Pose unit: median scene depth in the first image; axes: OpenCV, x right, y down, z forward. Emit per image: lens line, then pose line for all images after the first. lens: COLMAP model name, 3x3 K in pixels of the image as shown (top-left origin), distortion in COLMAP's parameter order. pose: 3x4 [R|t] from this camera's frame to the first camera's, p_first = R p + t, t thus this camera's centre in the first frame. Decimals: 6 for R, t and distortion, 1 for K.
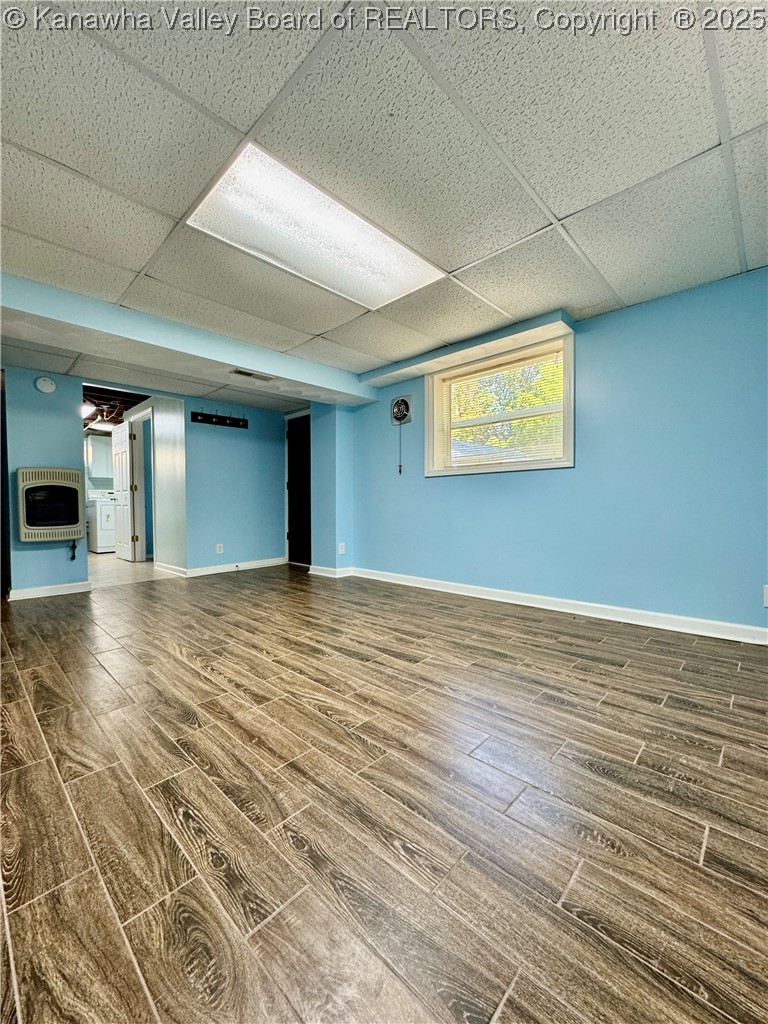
lens RADIAL K [[409.5, 0, 383.5], [0, 409.5, 514.0], [0, 0, 1]] dist [-0.000751, 0.000073]
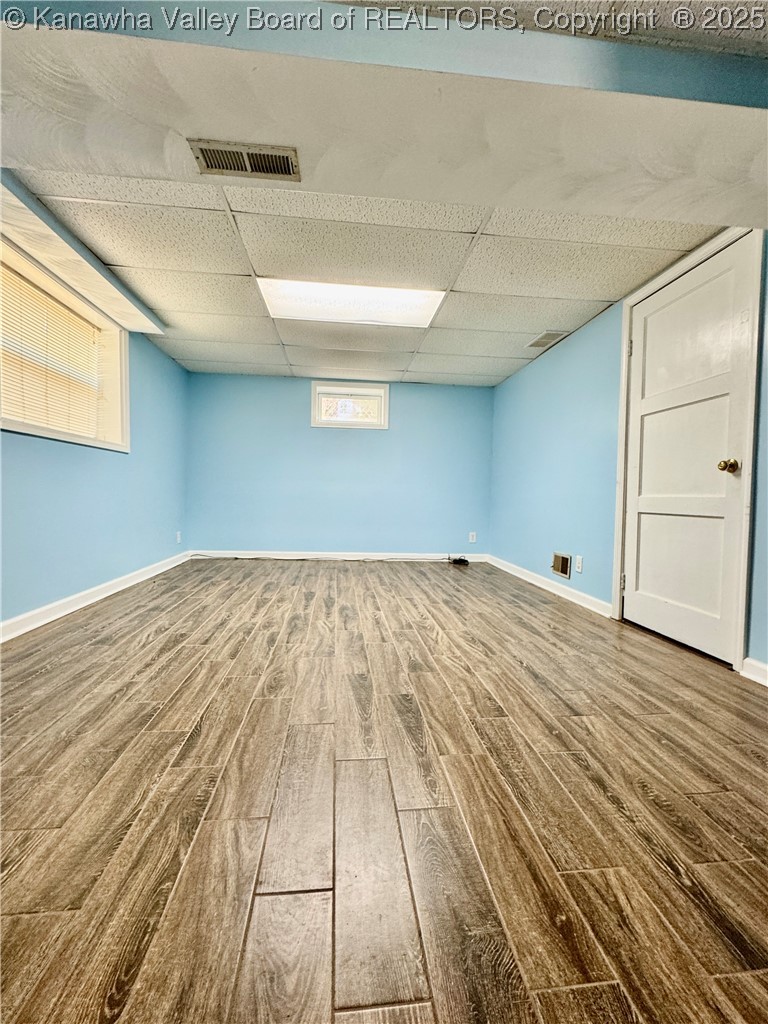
lens RADIAL K [[409.5, 0, 383.2], [0, 409.5, 511.3], [0, 0, 1]] dist [-0.000751, 0.000073]
pose [[-0.759765, -0.032762, 0.649372, -0.922796], [-0.000915, 0.998783, 0.049320, -0.016946], [-0.650197, 0.036878, -0.758870, 1.635716]]
